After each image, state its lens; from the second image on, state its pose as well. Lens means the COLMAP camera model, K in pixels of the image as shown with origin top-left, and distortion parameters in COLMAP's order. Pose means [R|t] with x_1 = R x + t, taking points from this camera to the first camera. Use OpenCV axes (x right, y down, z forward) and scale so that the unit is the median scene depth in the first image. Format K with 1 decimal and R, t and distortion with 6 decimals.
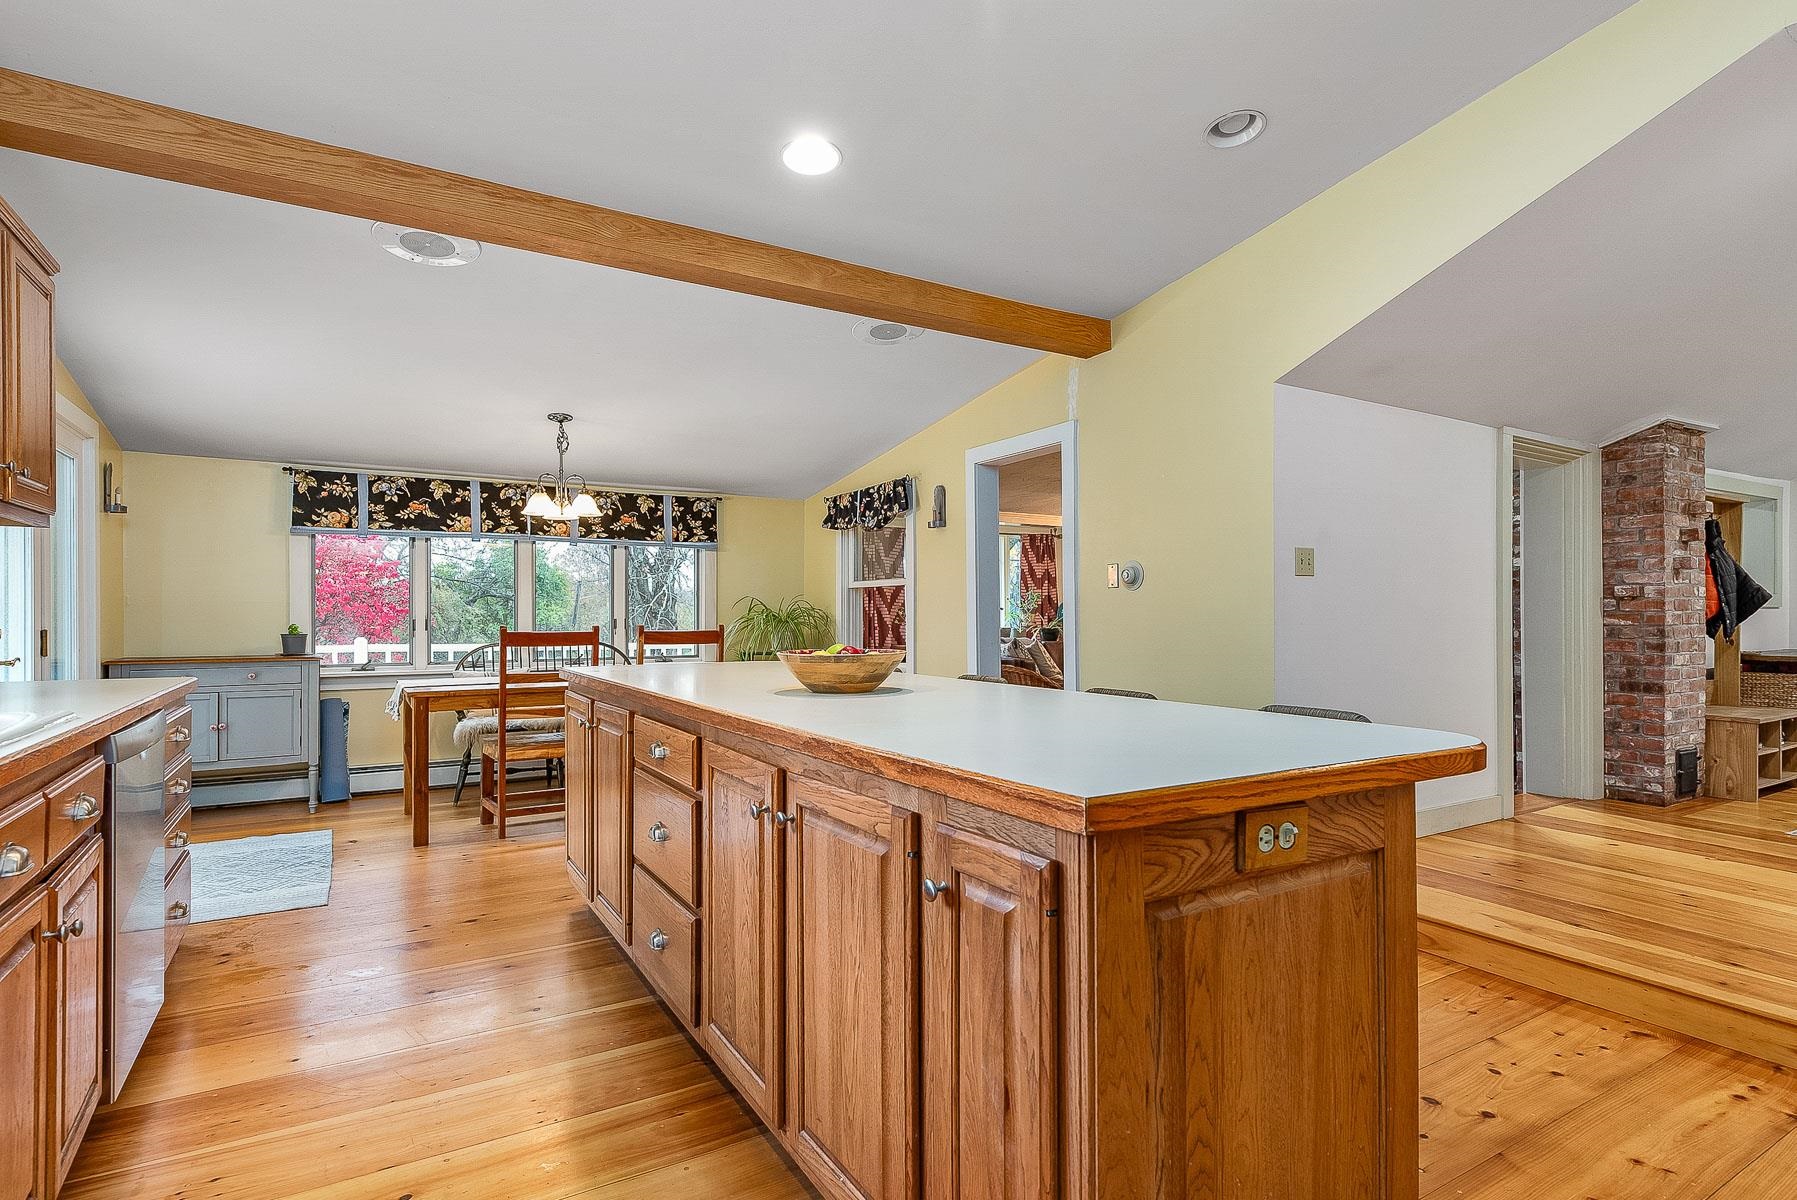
lens RADIAL K [[971.6, 0, 895.4], [0, 971.6, 613.9], [0, 0, 1]] dist [0.003540, -0.000878]
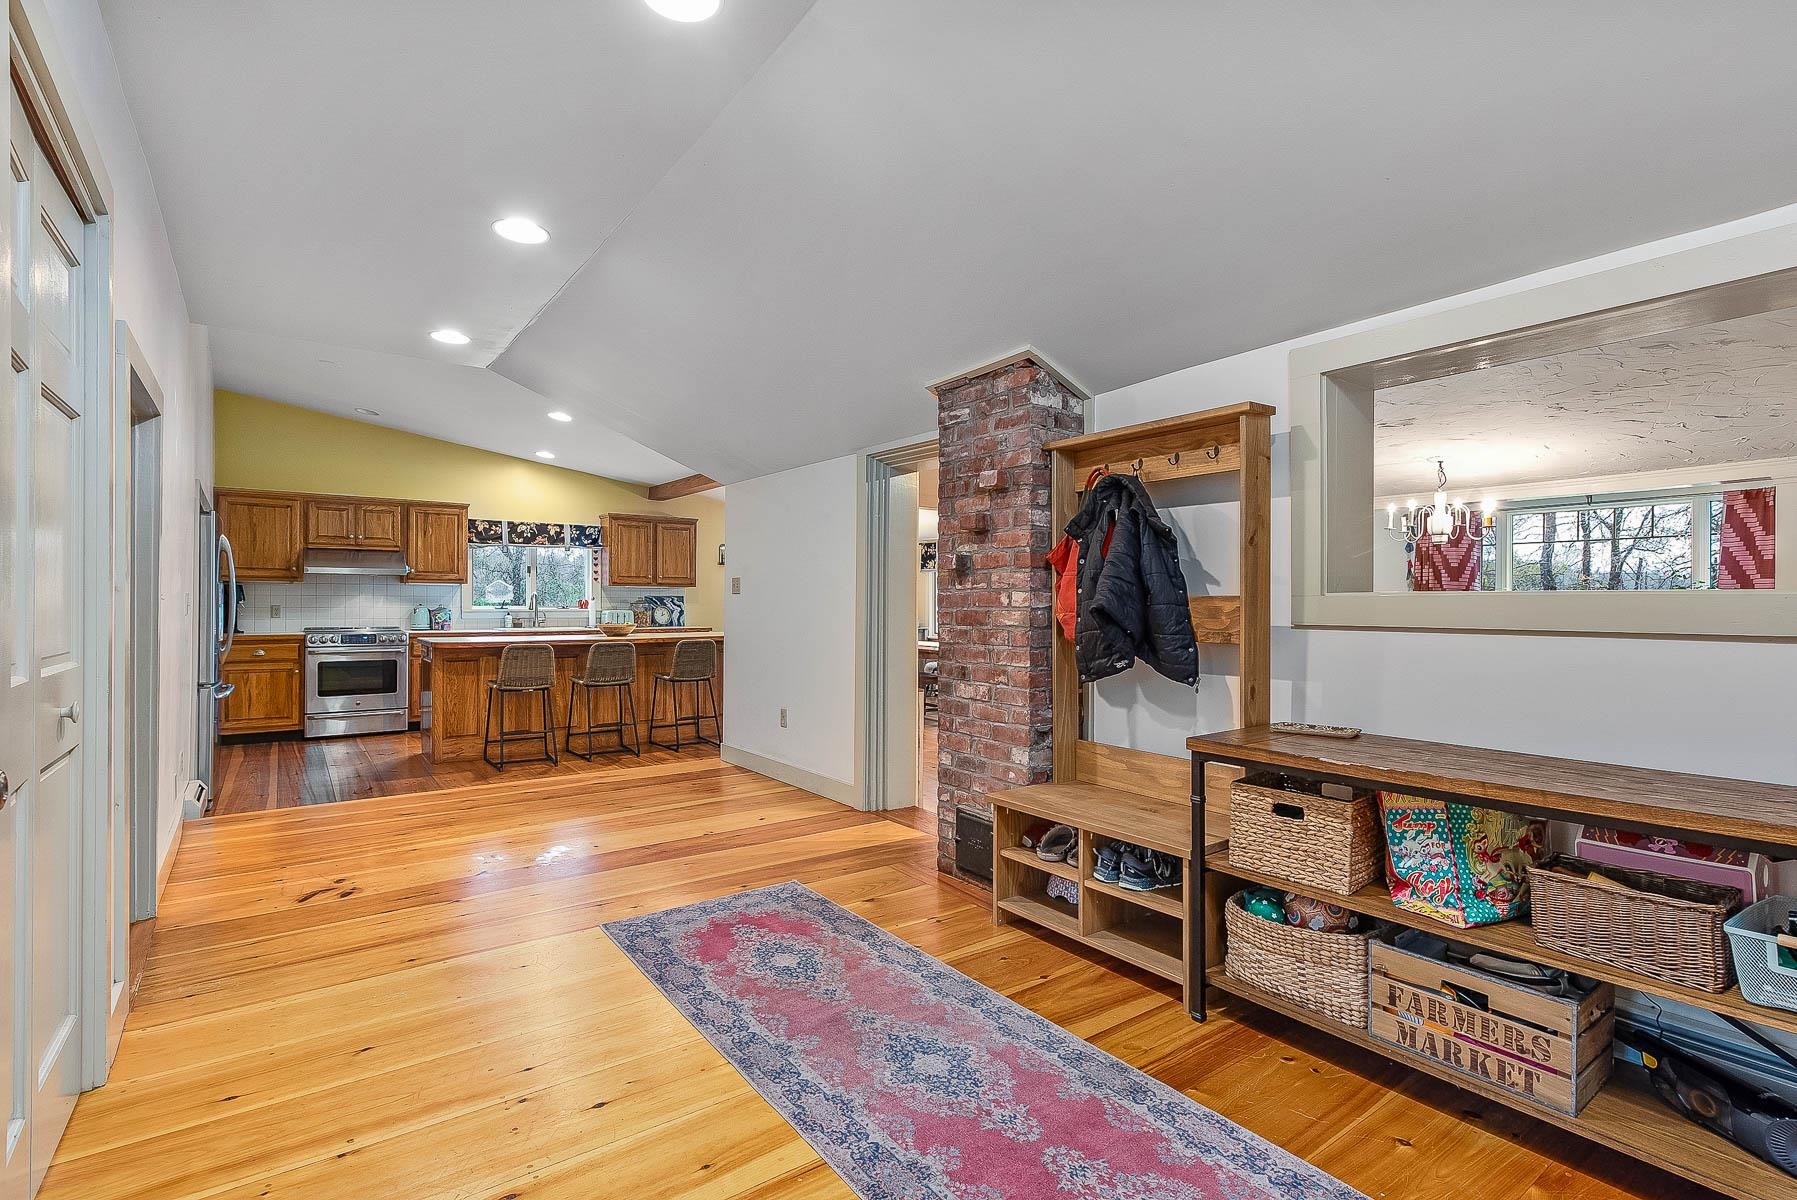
lens RADIAL K [[850.1, 0, 892.4], [0, 850.1, 600.9], [0, 0, 1]] dist [0.019314, -0.001346]
pose [[0.062948, 0.001354, -0.998016, 1.218471], [-0.000868, 0.999999, 0.001302, -0.019150], [0.998016, 0.000785, 0.062949, 0.754749]]
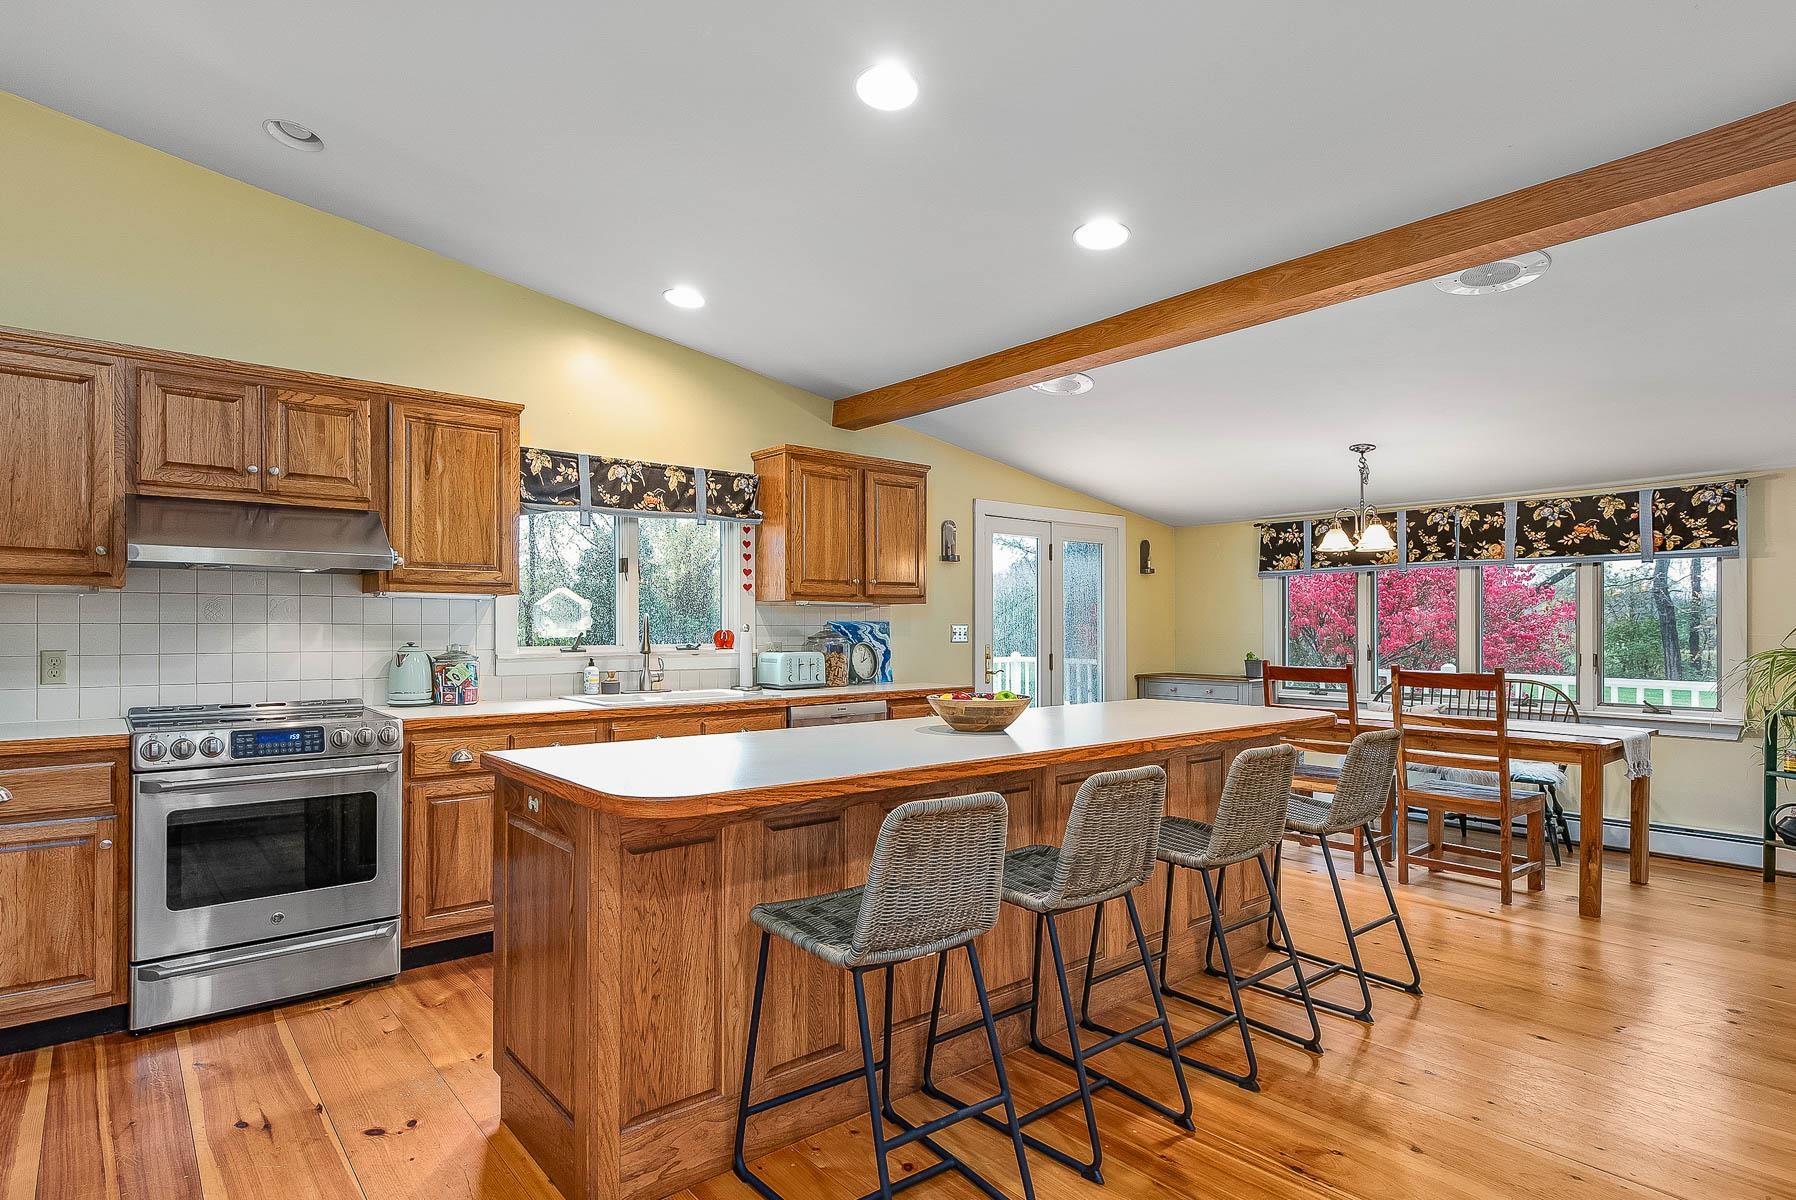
lens RADIAL K [[971.0, 0, 840.1], [0, 971.0, 623.9], [0, 0, 1]] dist [0.003540, -0.000878]
pose [[0.087841, -0.004261, -0.996125, 0.515175], [0.005418, 0.999978, -0.003800, -0.020510], [0.996120, -0.005064, 0.087862, 0.338908]]
